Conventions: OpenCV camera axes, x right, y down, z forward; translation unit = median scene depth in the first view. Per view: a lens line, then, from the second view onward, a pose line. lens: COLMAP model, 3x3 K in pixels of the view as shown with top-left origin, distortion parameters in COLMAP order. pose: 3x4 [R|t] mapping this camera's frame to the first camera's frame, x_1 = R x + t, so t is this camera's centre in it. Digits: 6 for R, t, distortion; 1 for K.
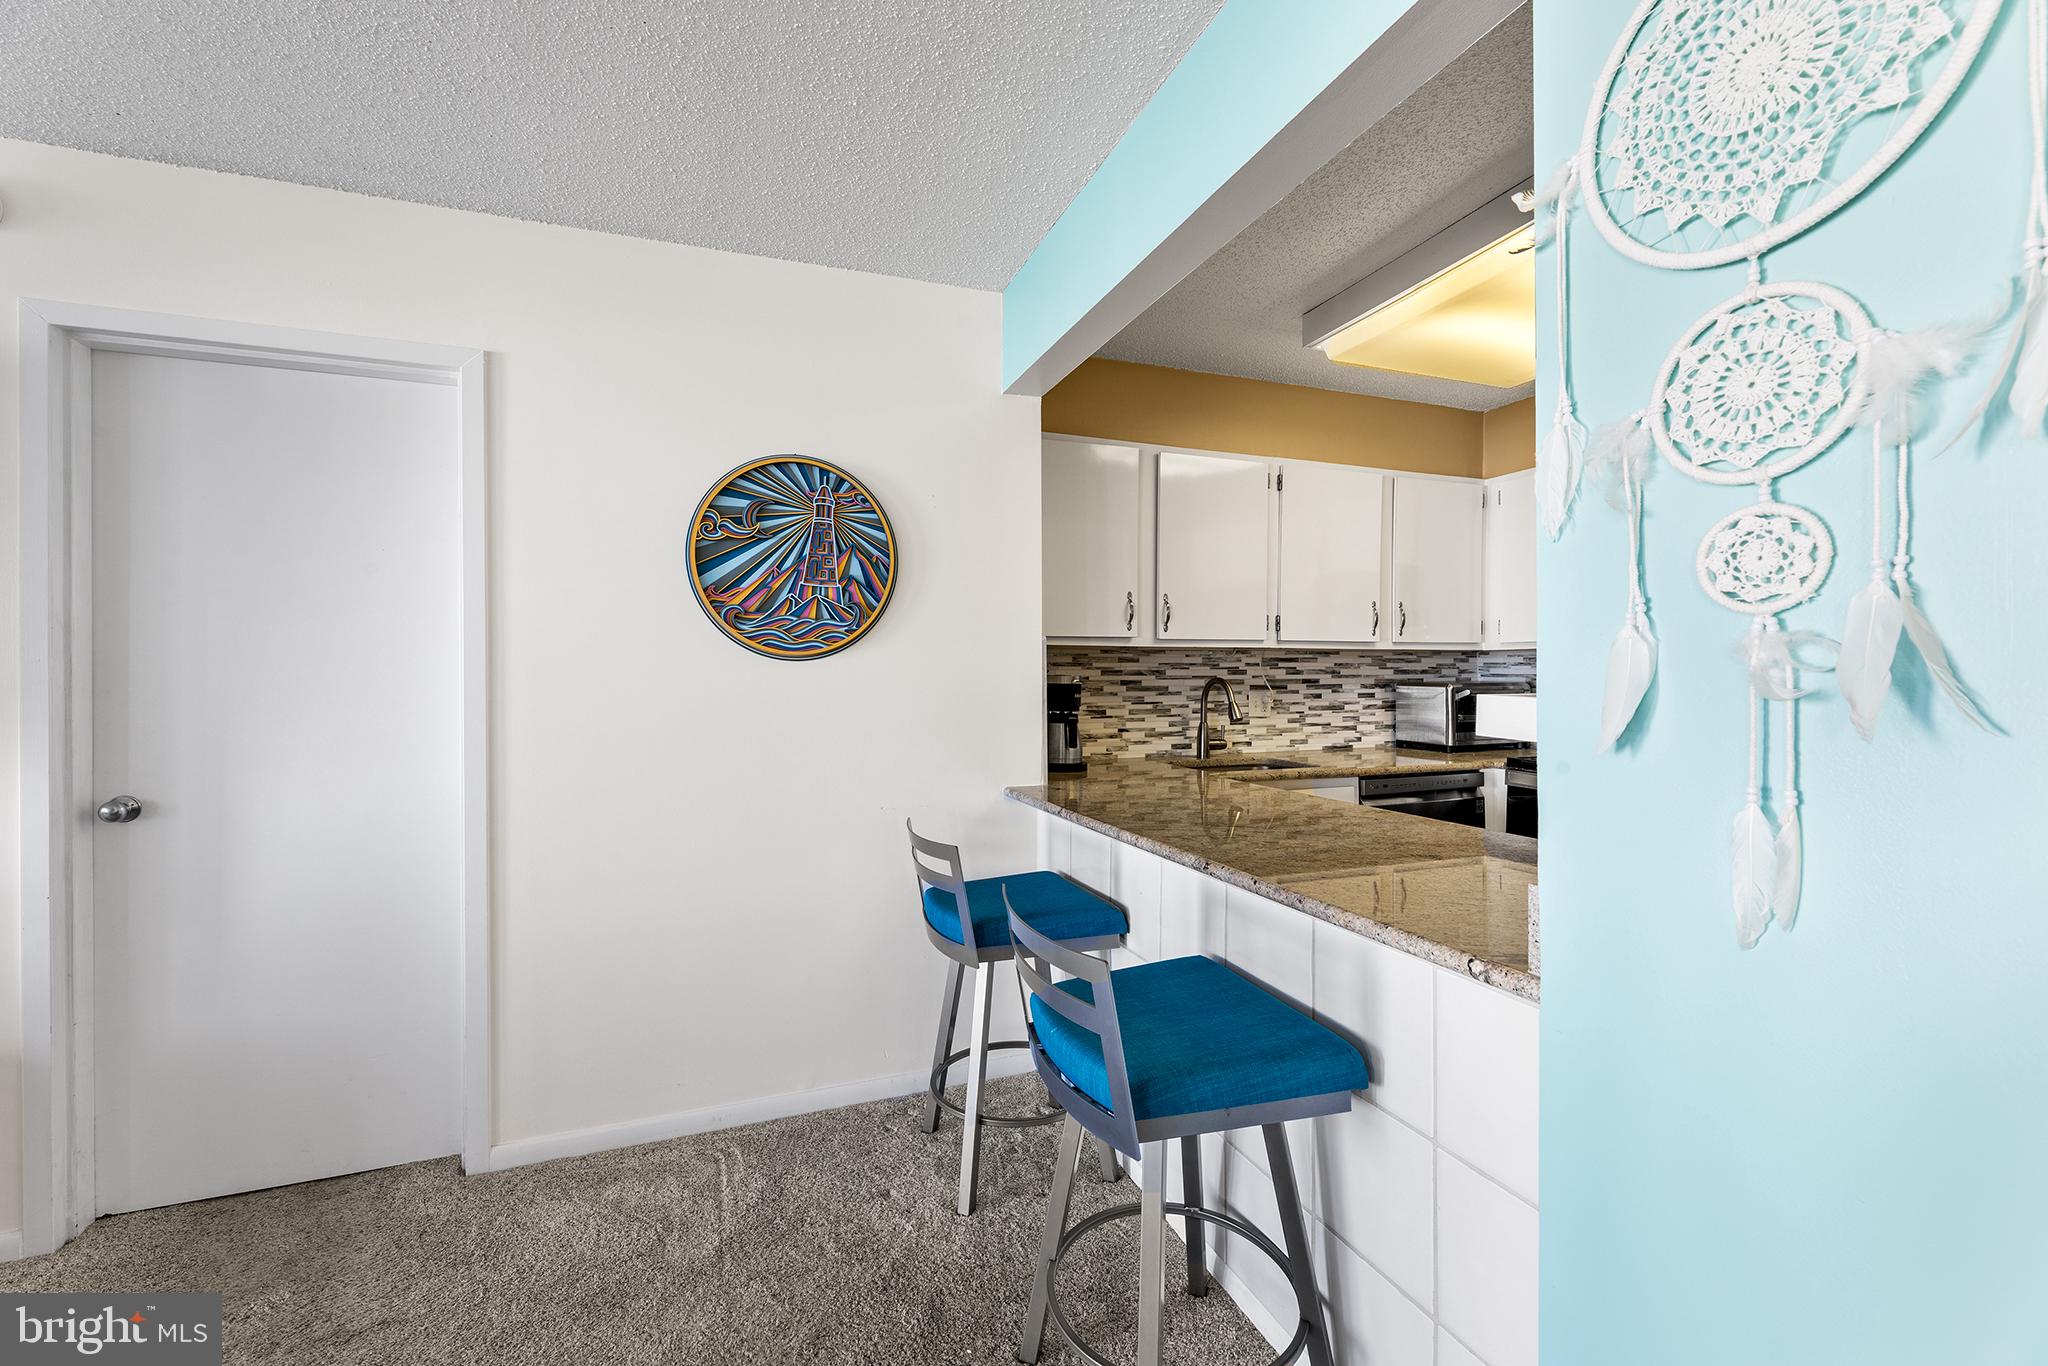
lens RADIAL K [[846.8, 0, 1017.6], [0, 846.8, 670.5], [0, 0, 1]] dist [-0.000057, 0.000186]
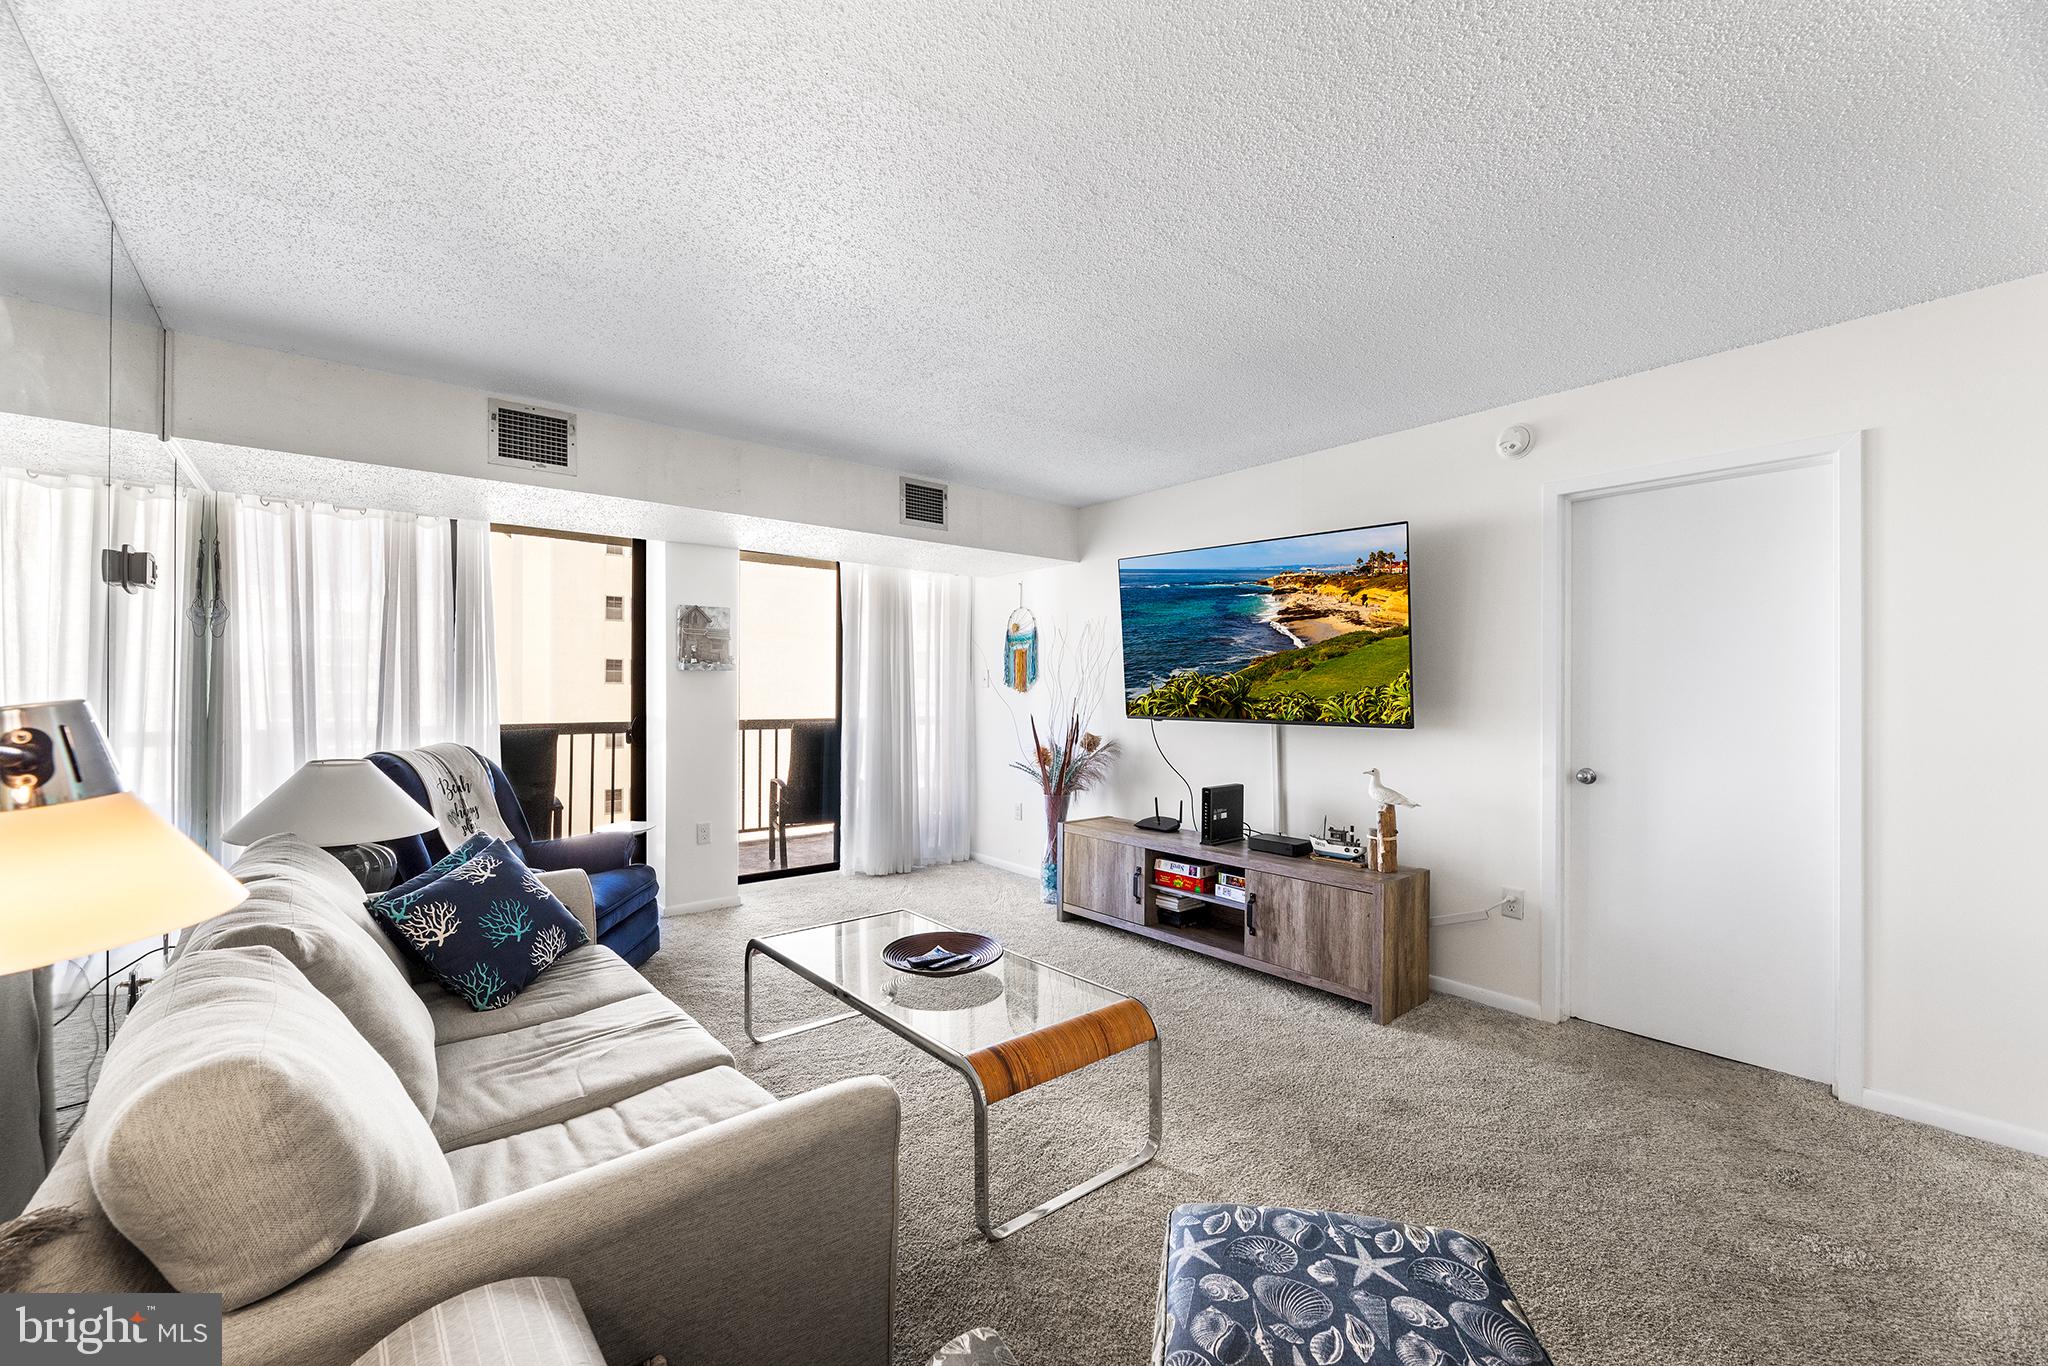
lens RADIAL K [[819.0, 0, 1017.9], [0, 819.0, 691.7], [0, 0, 1]] dist [-0.002049, -0.000113]
pose [[0.323350, 0.003444, -0.946273, 0.051708], [-0.005140, 0.999985, 0.001883, 0.000767], [0.946266, 0.004255, 0.323363, -0.306483]]
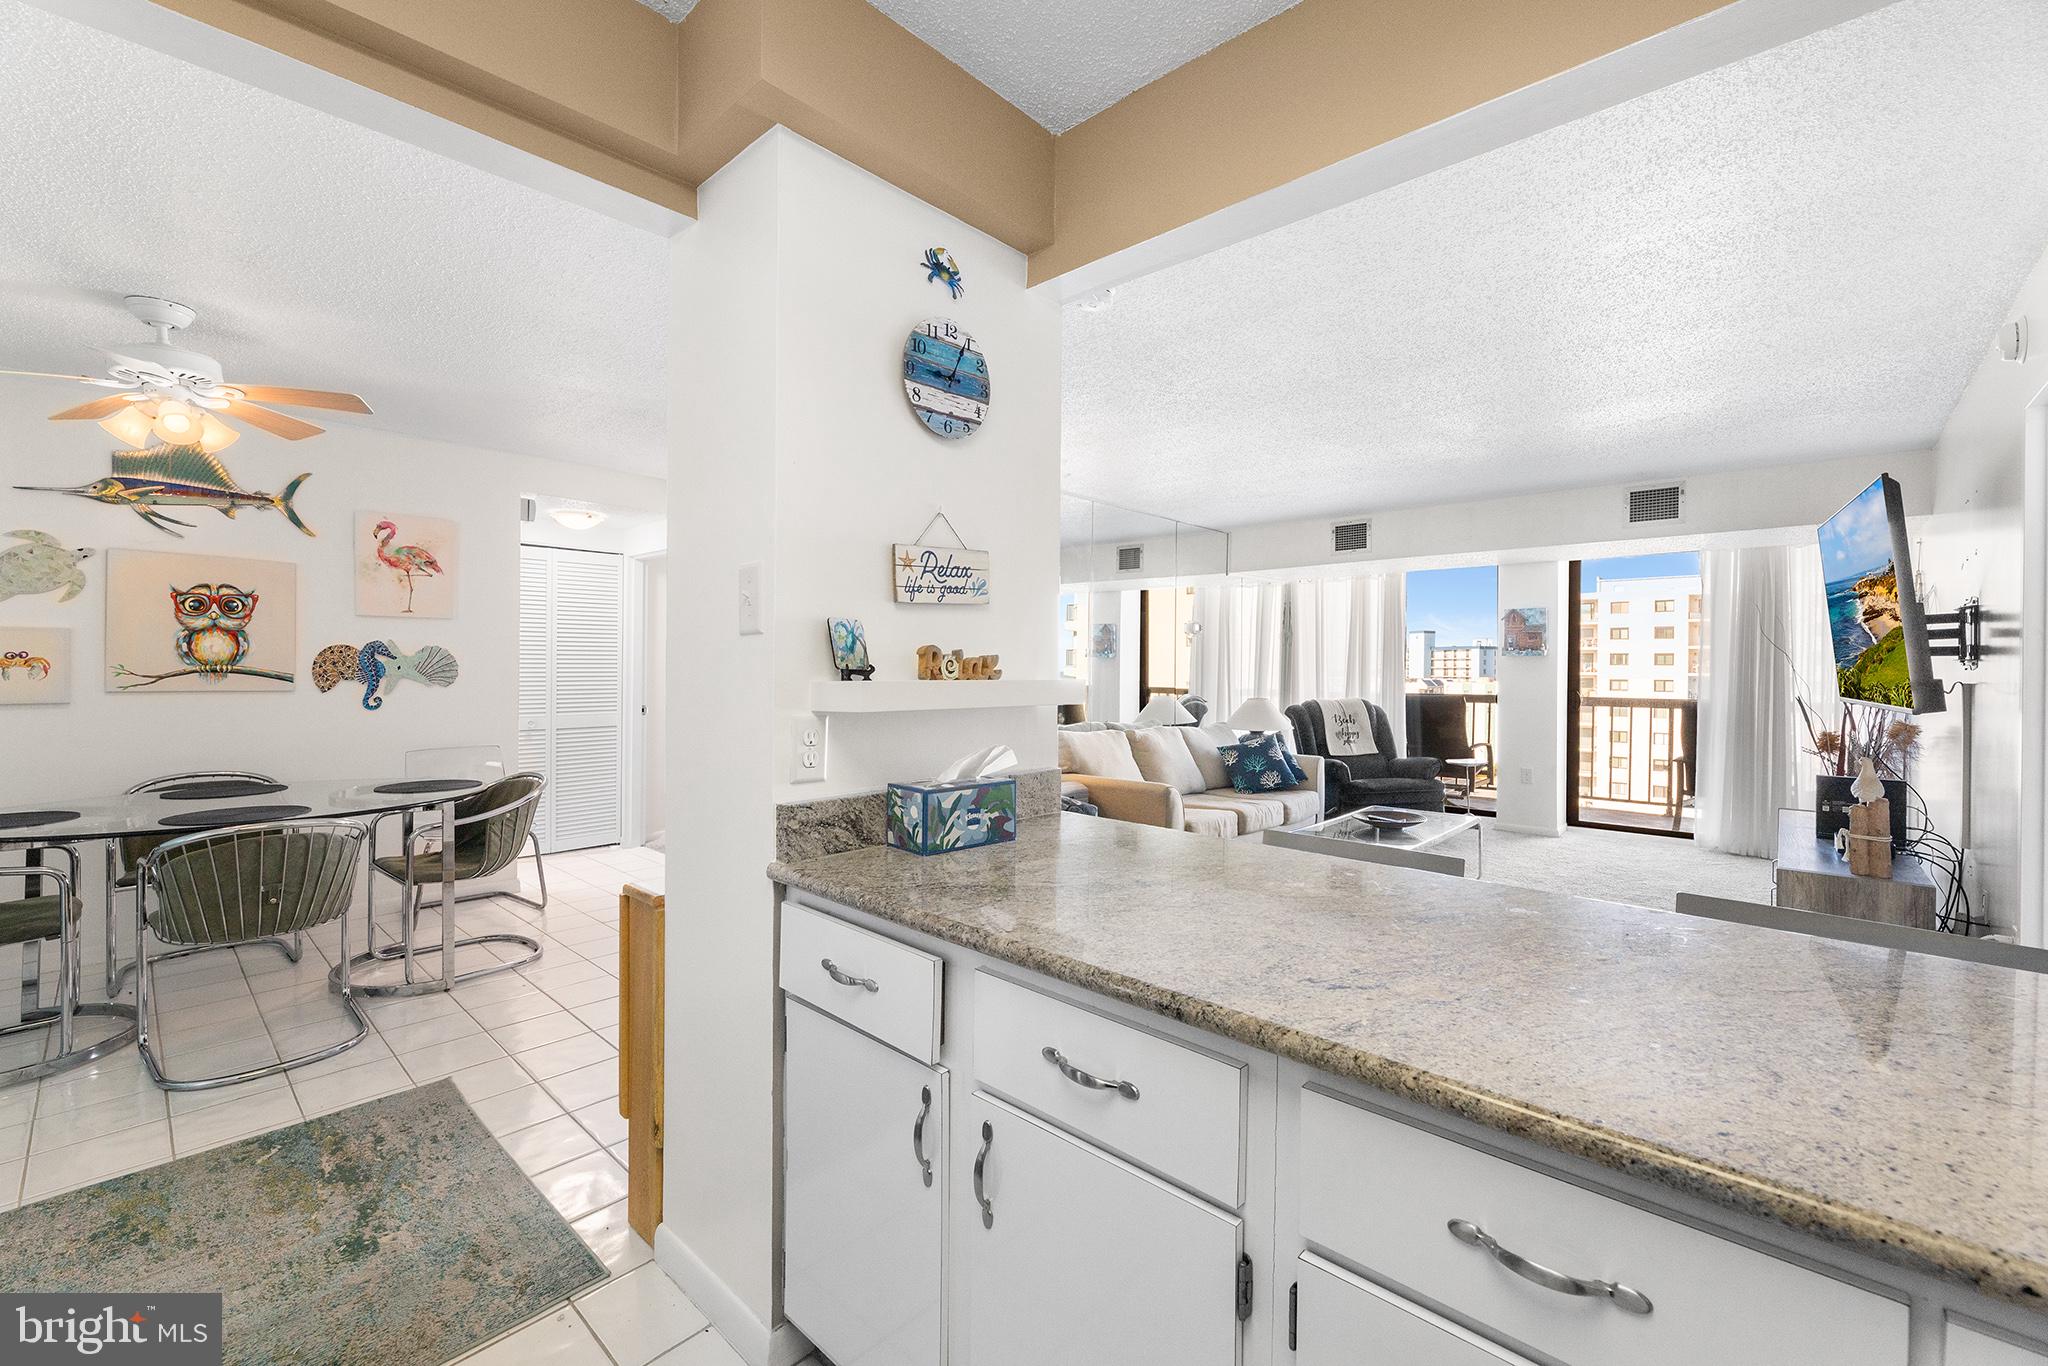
lens RADIAL K [[846.8, 0, 1017.6], [0, 846.8, 670.5], [0, 0, 1]] dist [-0.000057, 0.000186]
pose [[-0.895199, -0.002187, -0.445661, 0.441325], [-0.004946, 0.999975, 0.005027, 0.000266], [0.445639, 0.006704, -0.895188, 0.761081]]
